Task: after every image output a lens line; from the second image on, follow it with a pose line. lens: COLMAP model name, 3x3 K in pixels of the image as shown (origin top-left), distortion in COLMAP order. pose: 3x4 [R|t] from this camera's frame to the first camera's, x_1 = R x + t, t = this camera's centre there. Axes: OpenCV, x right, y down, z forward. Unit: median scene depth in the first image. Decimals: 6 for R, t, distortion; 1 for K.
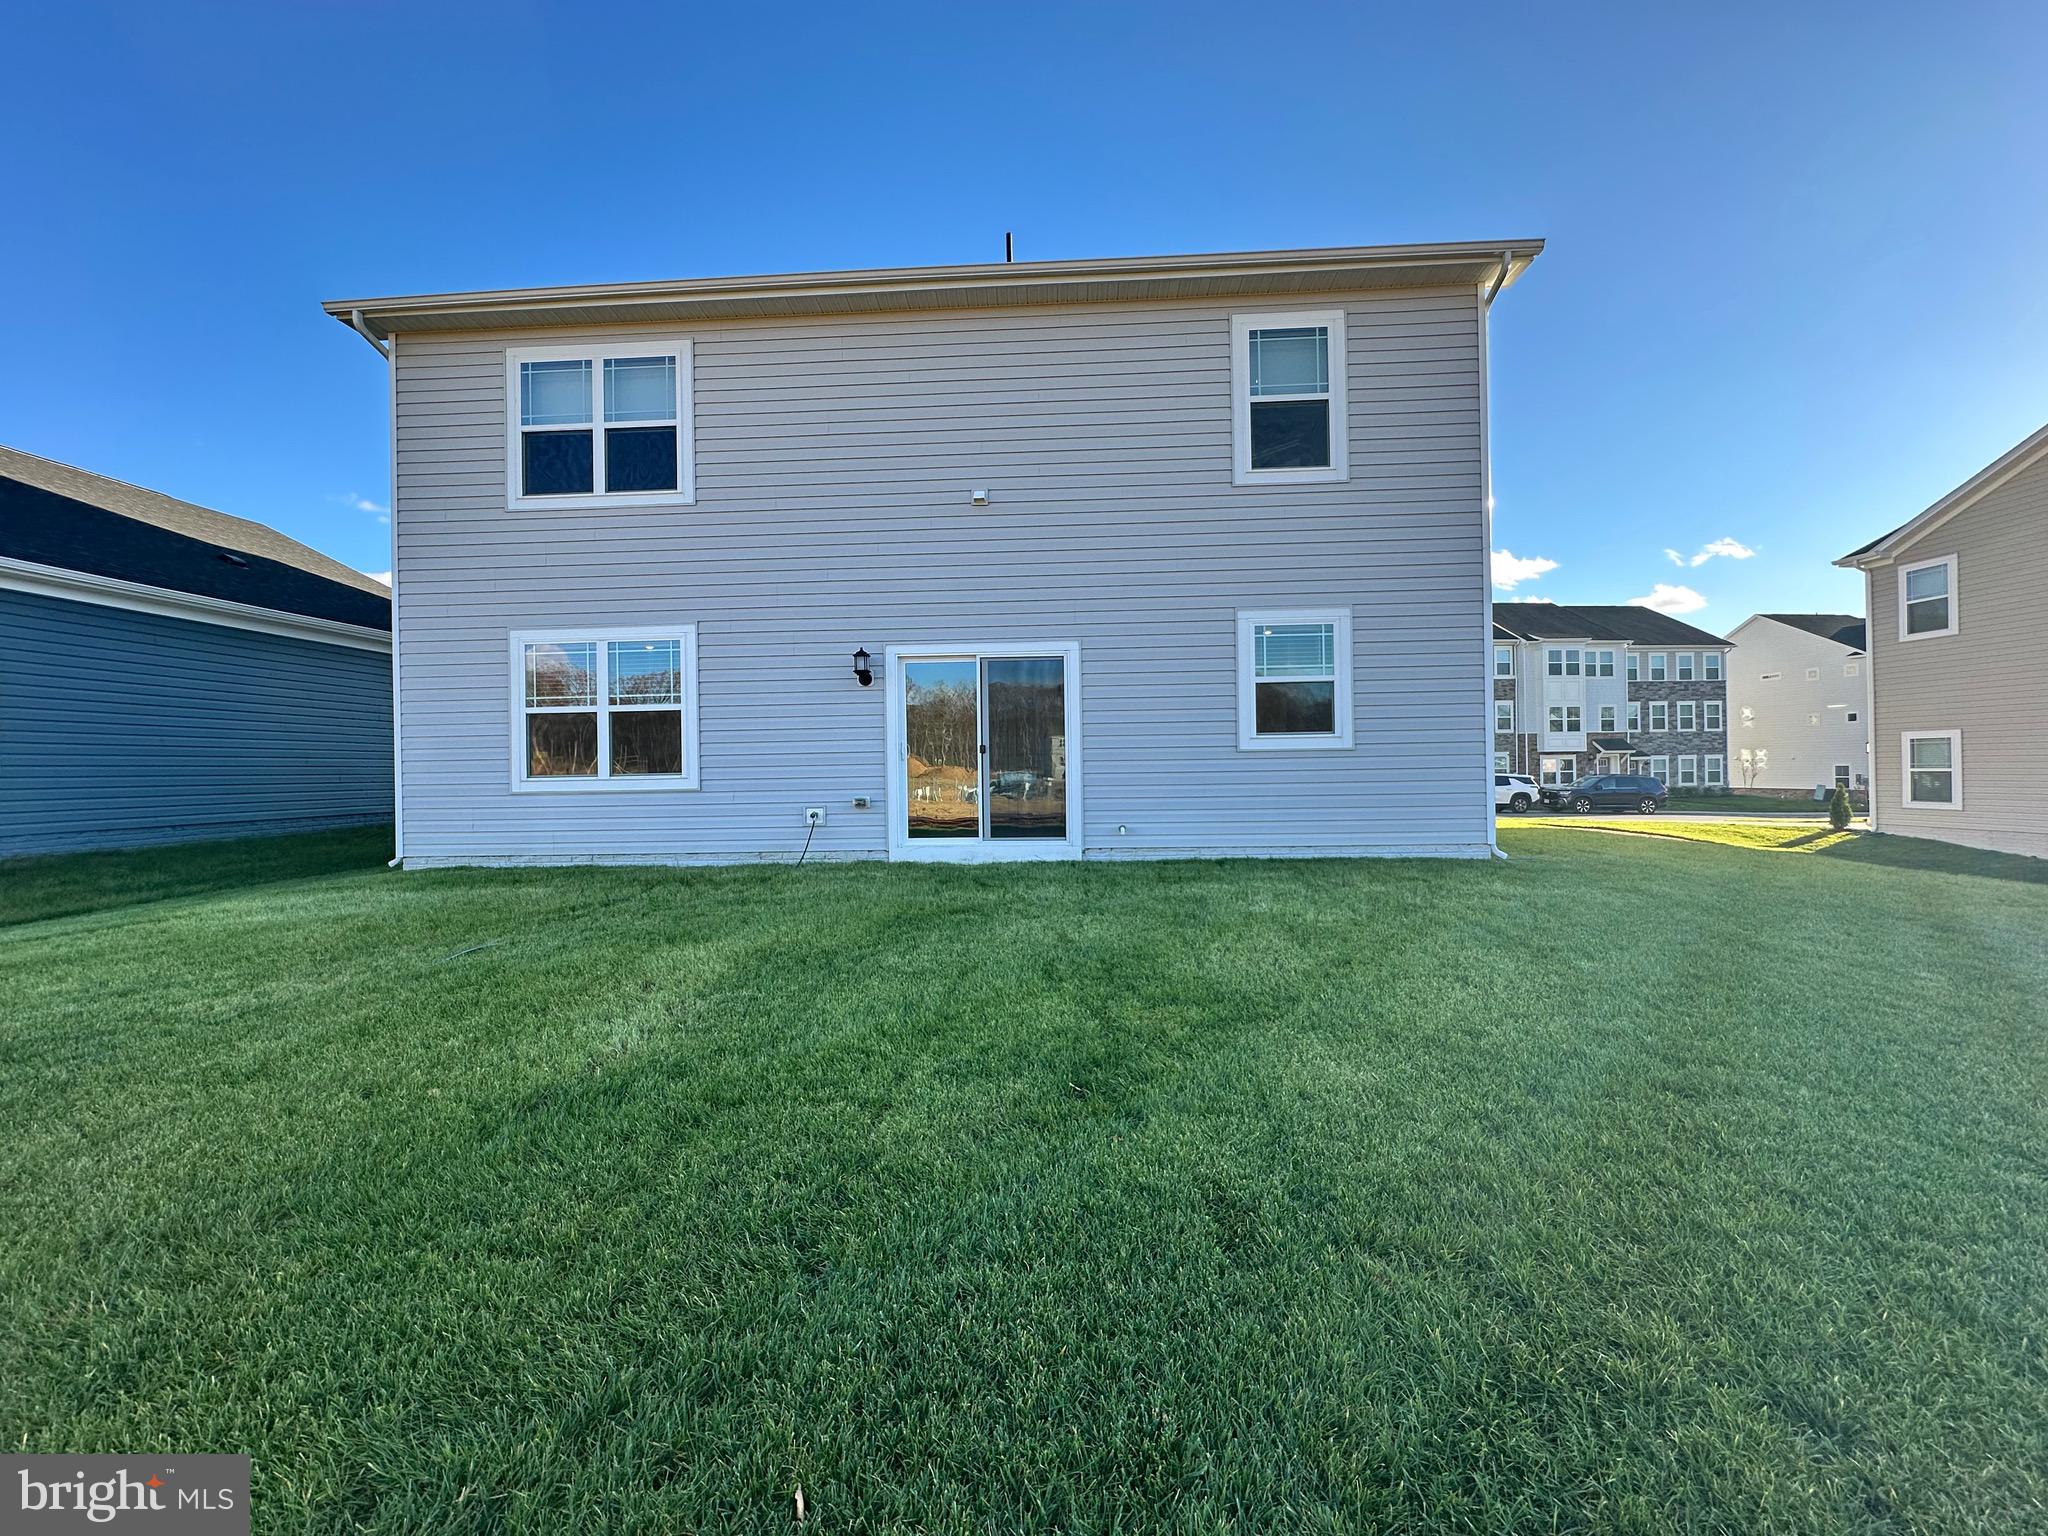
lens RADIAL K [[819.5, 0, 1024.3], [0, 819.5, 773.1], [0, 0, 1]] dist [-0.001559, -0.000104]
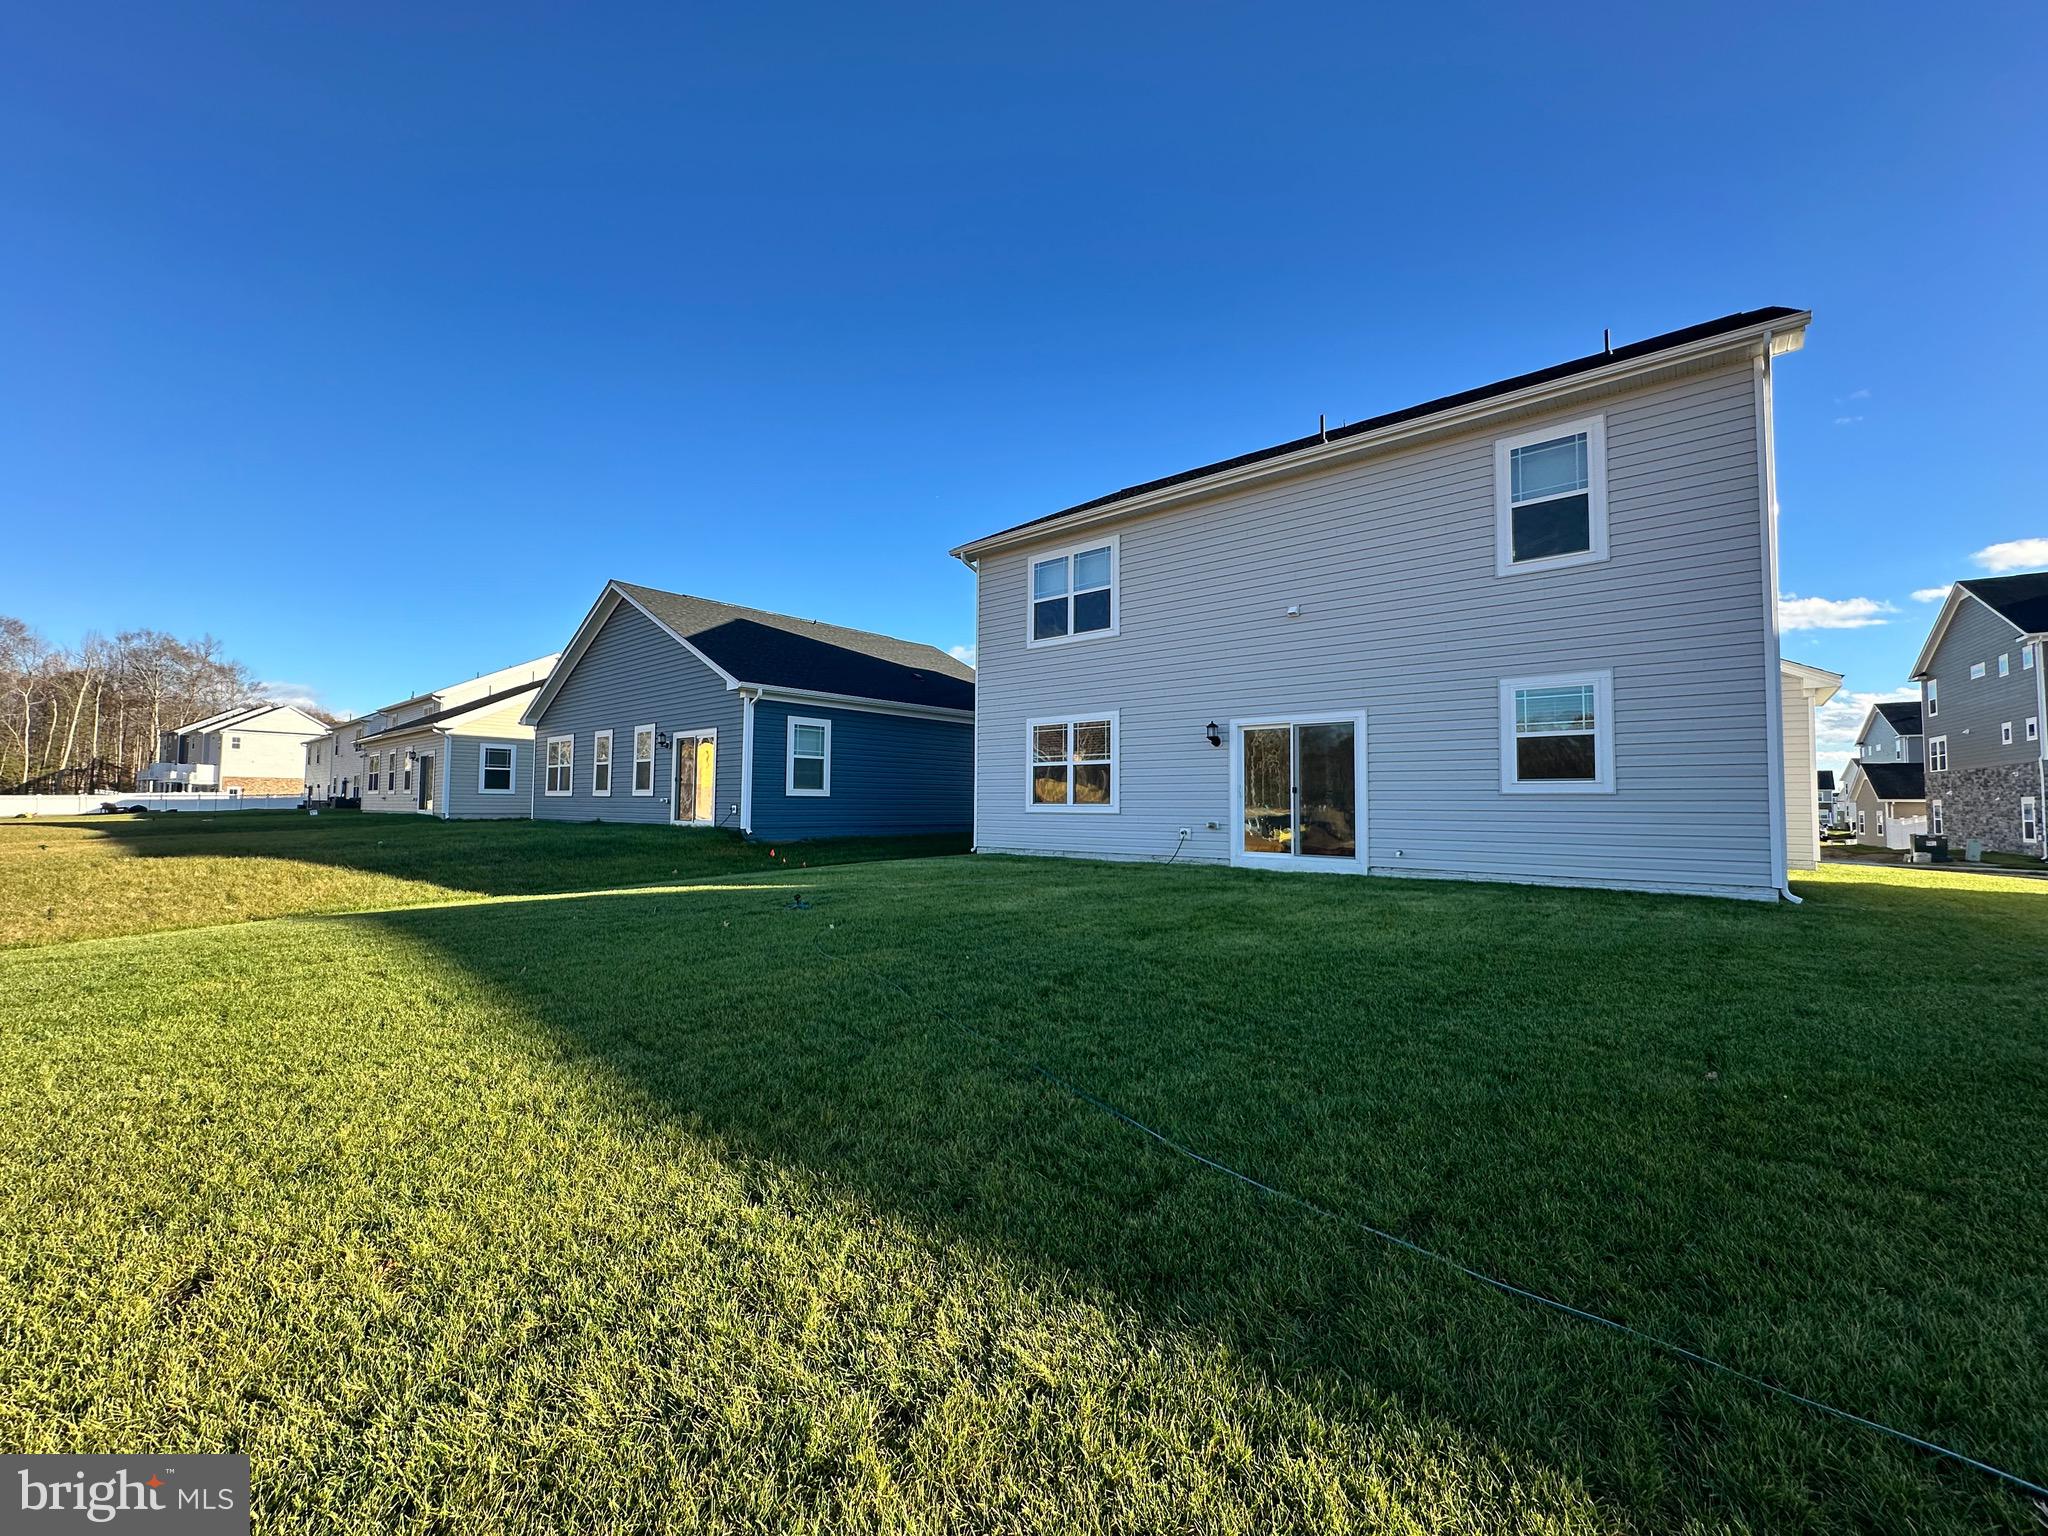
lens RADIAL K [[819.5, 0, 1027.7], [0, 819.5, 764.6], [0, 0, 1]] dist [-0.001559, -0.000104]
pose [[0.799695, -0.008335, -0.600349, 0.426036], [-0.017790, 0.999136, -0.037568, -0.012309], [0.600143, 0.040723, 0.798855, -0.390301]]
